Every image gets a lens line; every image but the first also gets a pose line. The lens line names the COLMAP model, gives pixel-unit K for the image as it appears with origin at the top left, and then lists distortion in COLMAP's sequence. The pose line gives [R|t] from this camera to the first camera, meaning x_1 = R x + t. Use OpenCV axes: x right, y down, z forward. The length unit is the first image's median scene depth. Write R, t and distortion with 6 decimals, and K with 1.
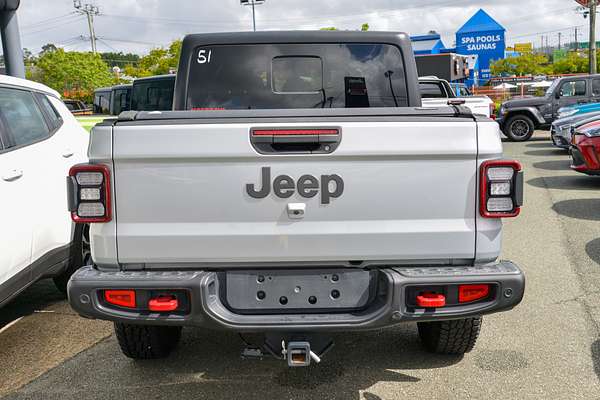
lens RADIAL K [[576.6, 0, 299.5], [0, 576.6, 202.6], [0, 0, 1]] dist [-0.020306, 0.000000]
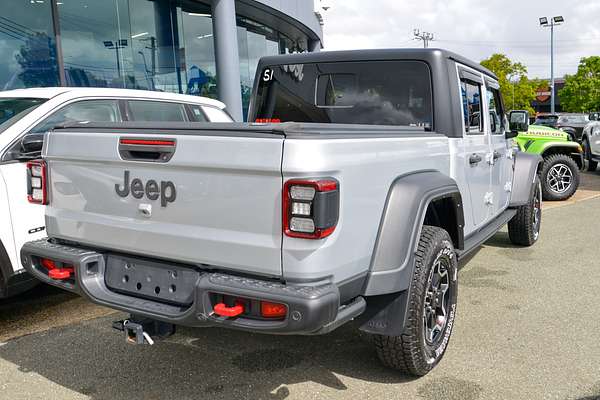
lens RADIAL K [[498.2, 0, 300.7], [0, 498.2, 201.3], [0, 0, 1]] dist [-0.069078, 0.016695]
pose [[0.898556, 0.091602, -0.429192, 0.219560], [-0.090170, 0.995644, 0.023720, -0.017495], [0.429495, 0.017386, 0.902902, 0.075391]]
